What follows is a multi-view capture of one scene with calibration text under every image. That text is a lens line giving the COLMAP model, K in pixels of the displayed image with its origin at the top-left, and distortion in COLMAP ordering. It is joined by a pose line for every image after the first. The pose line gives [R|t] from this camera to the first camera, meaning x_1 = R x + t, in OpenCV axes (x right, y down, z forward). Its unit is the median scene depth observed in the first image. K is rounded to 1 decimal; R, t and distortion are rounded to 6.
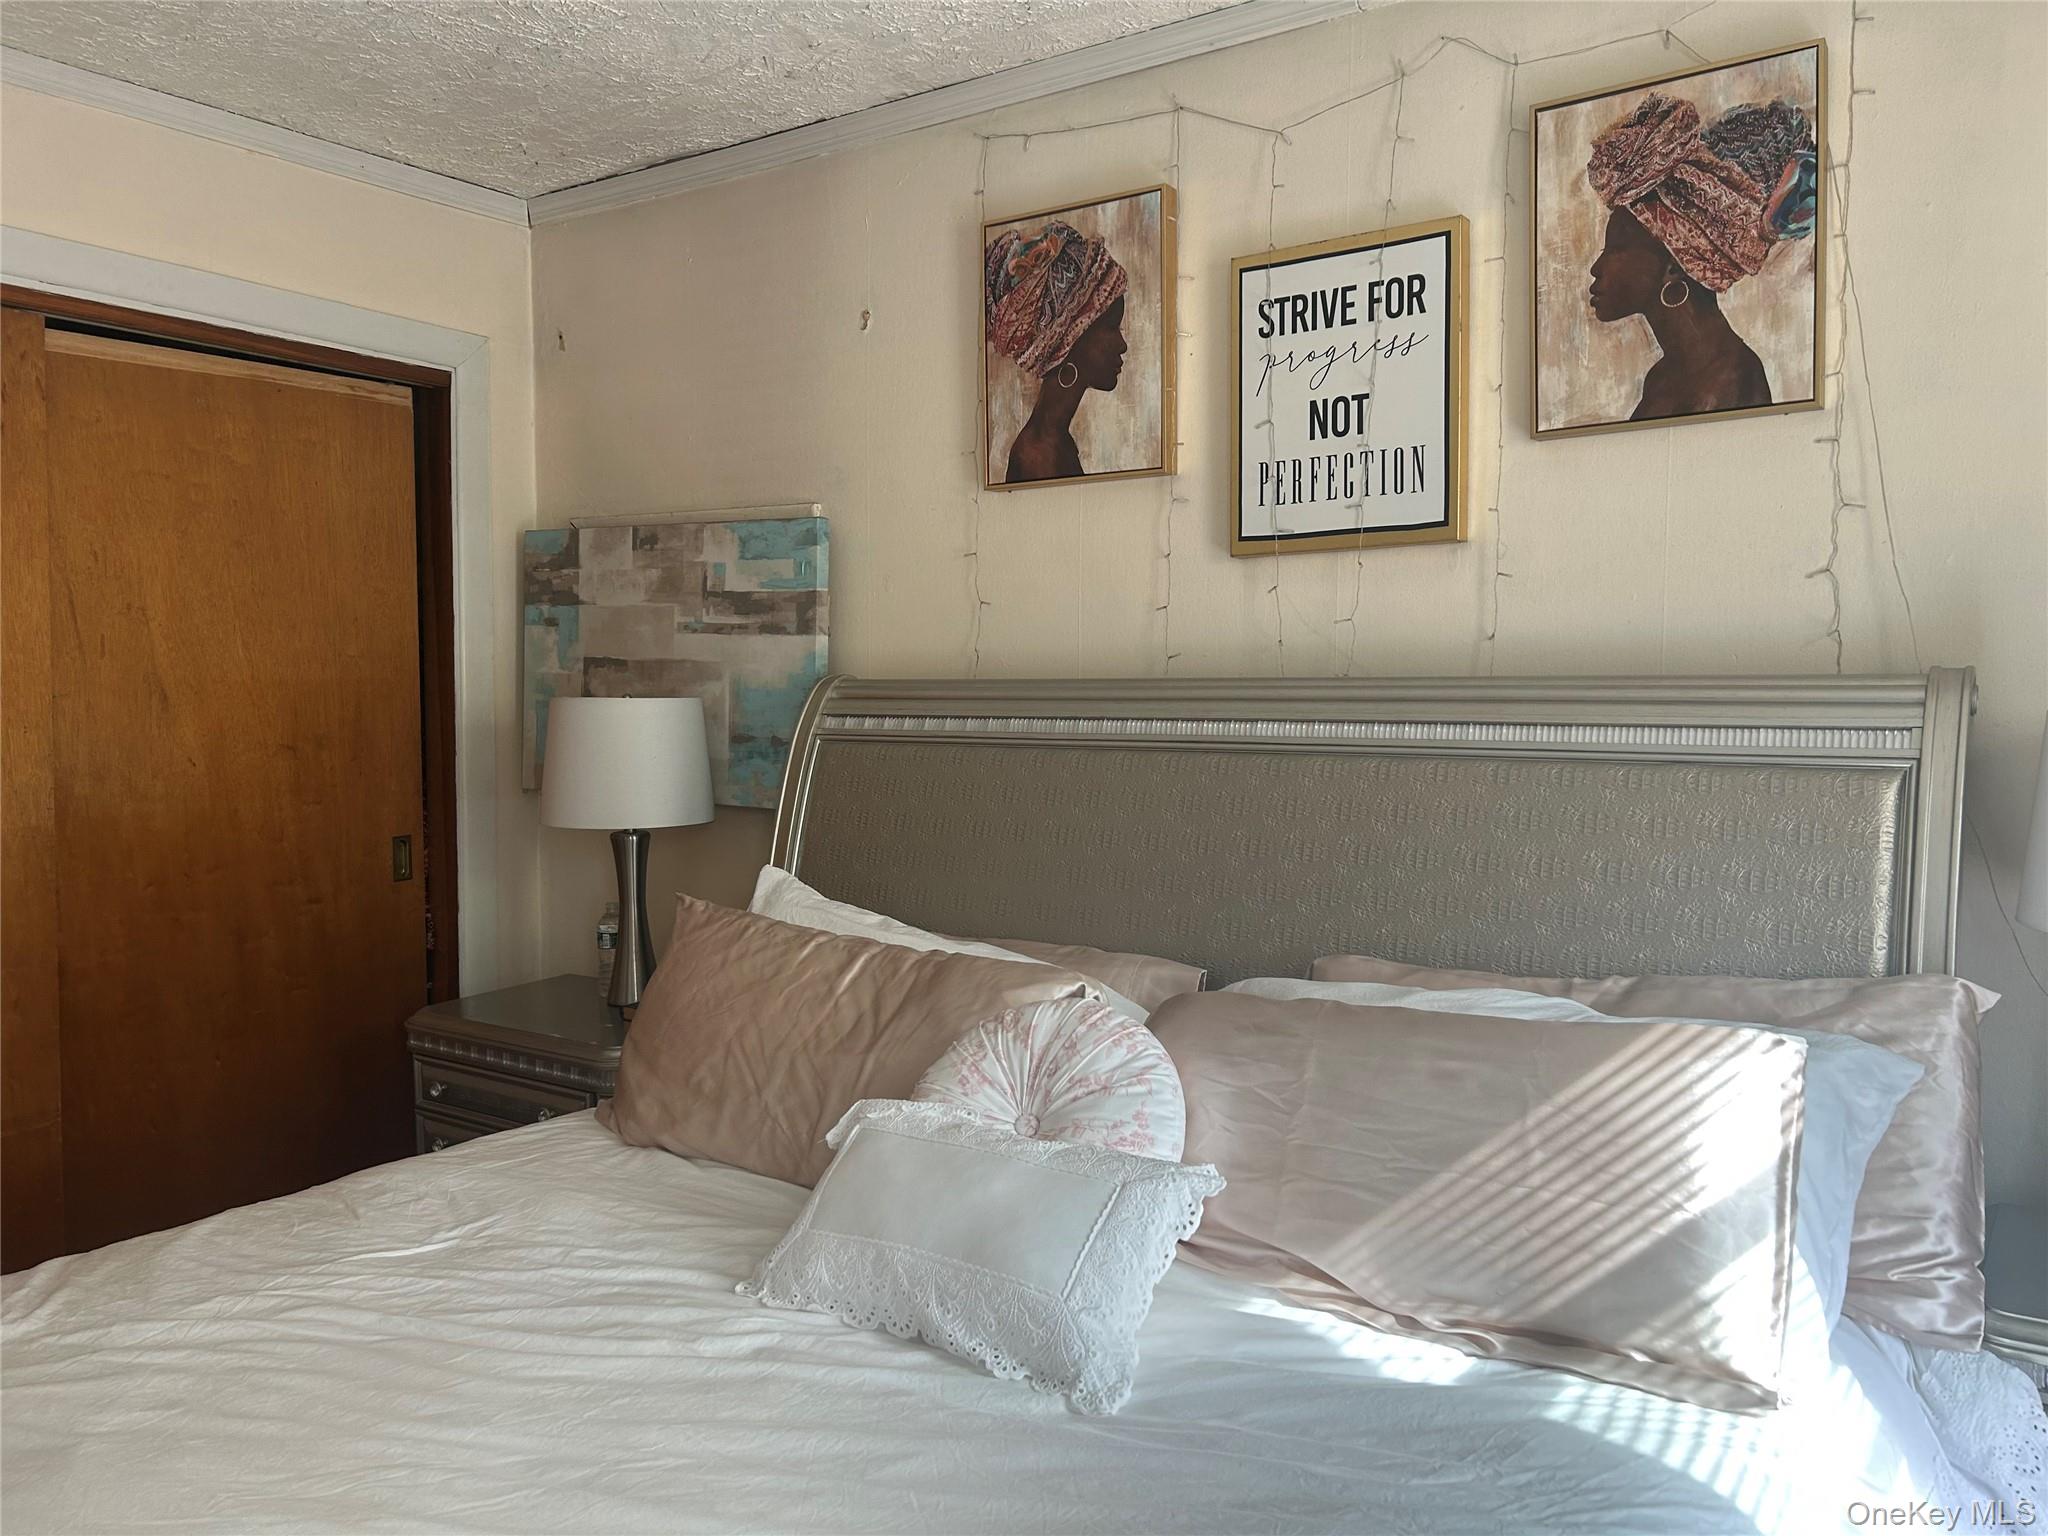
lens RADIAL K [[1534.8, 0, 1018.4], [0, 1534.8, 772.0], [0, 0, 1]] dist [0.047479, -0.051464]
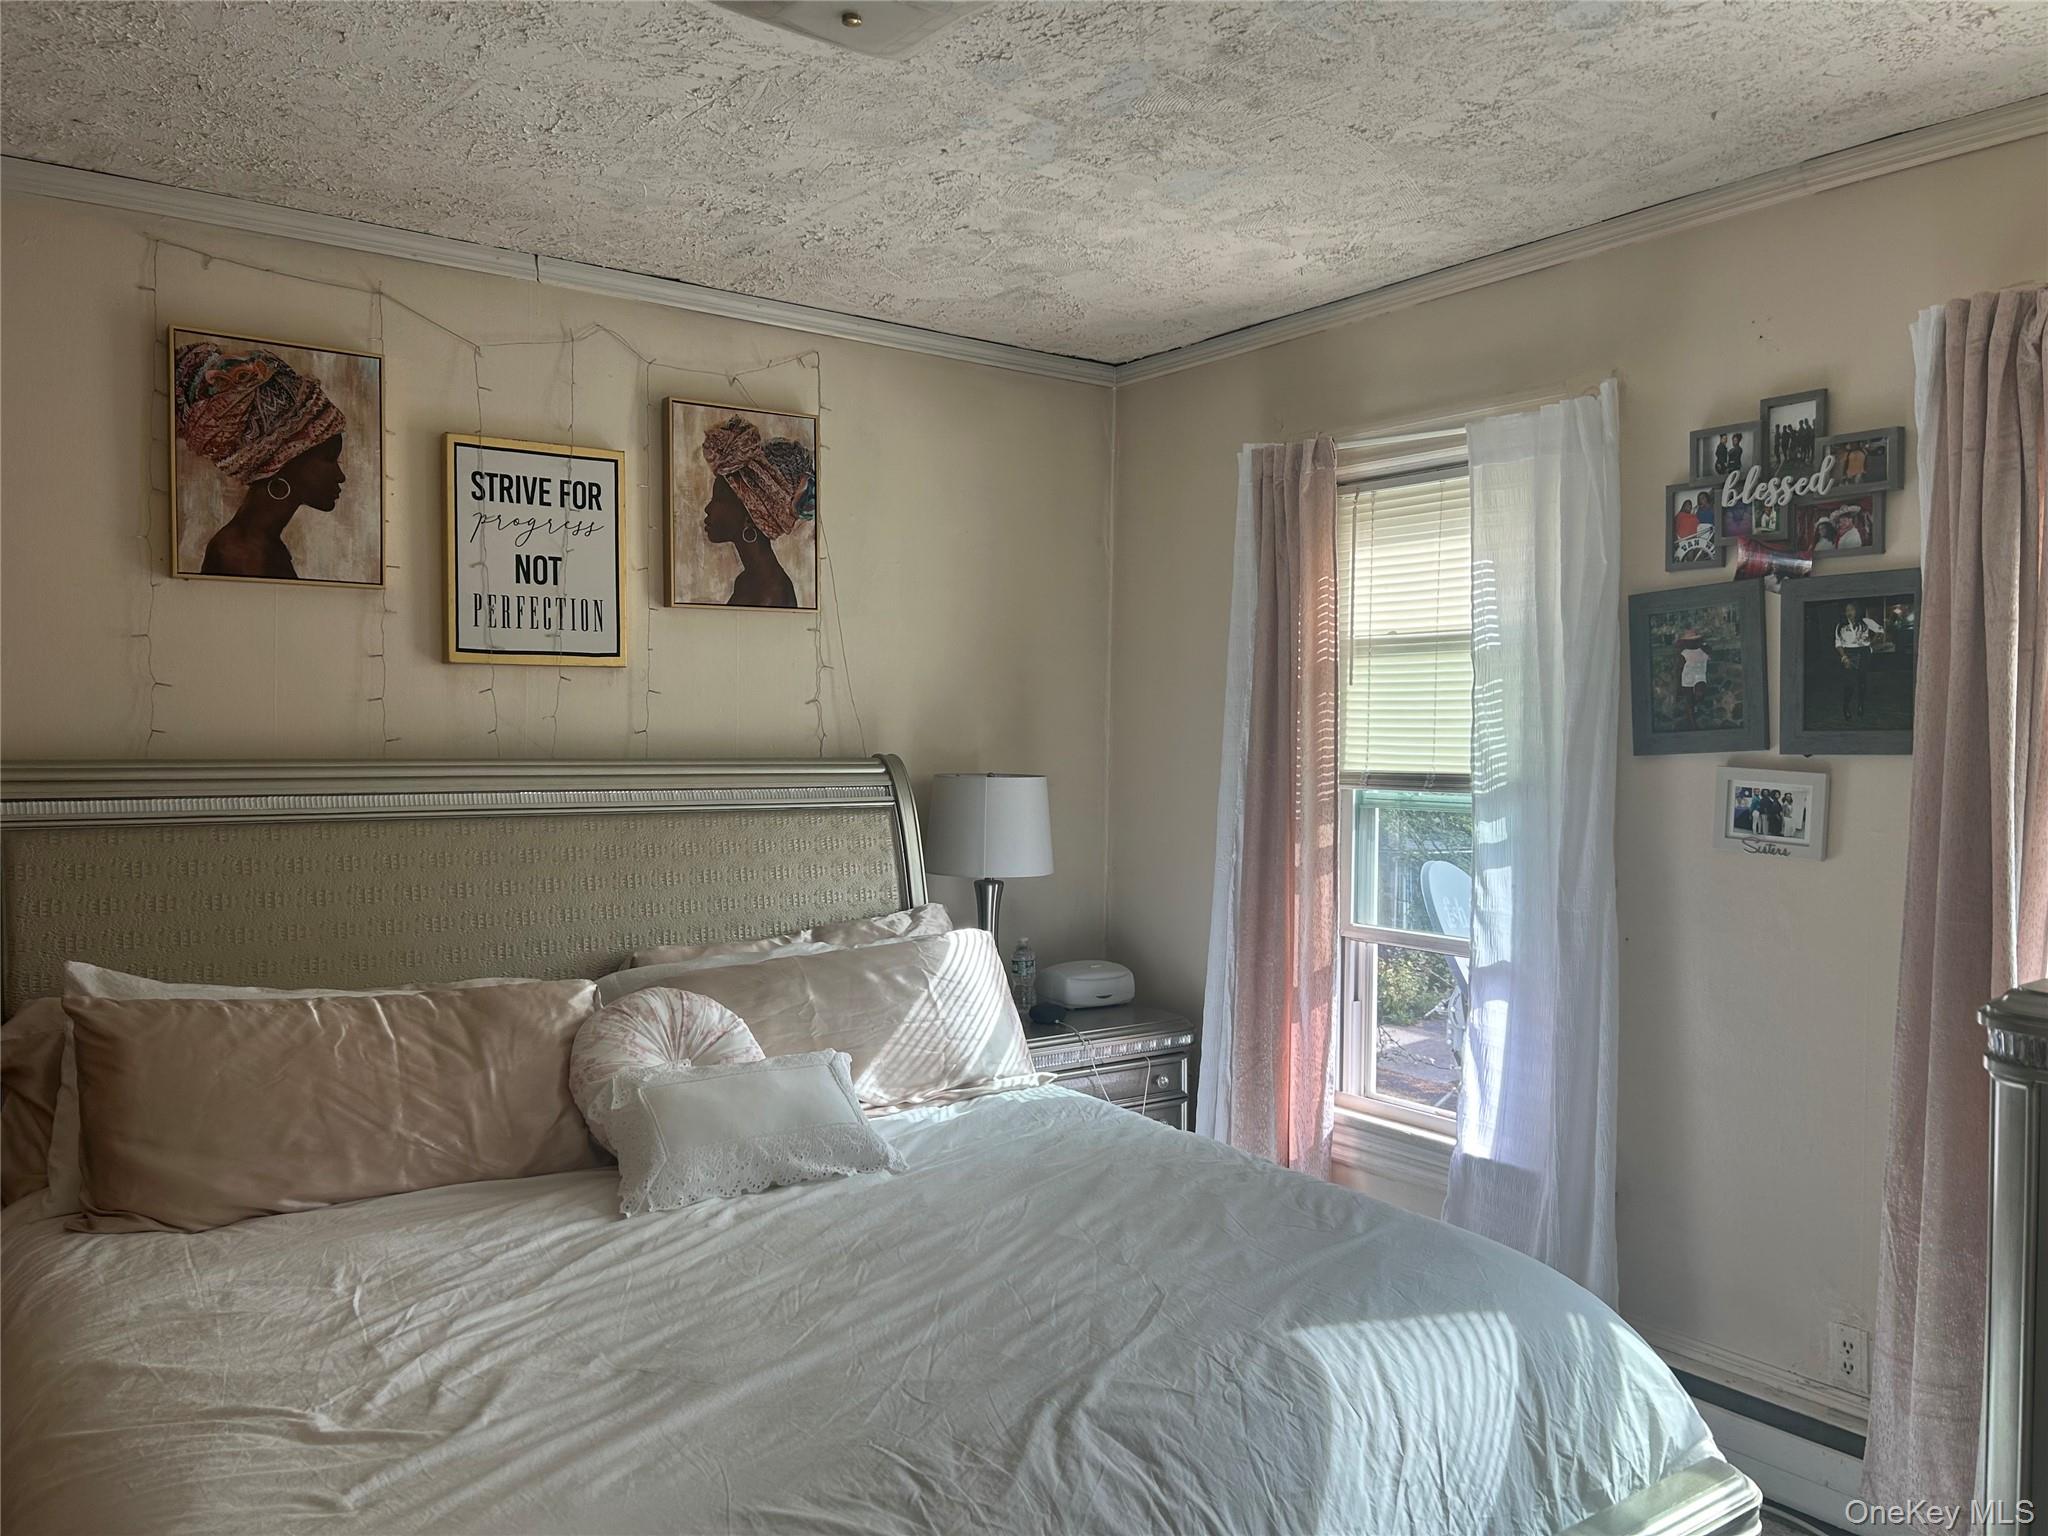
lens RADIAL K [[1534.8, 0, 1024.1], [0, 1534.8, 784.3], [0, 0, 1]] dist [0.047479, -0.051464]
pose [[0.340126, -0.023781, 0.940079, -0.973231], [0.050199, 0.998714, 0.007102, -0.028148], [-0.939039, 0.044775, 0.340882, 0.136076]]
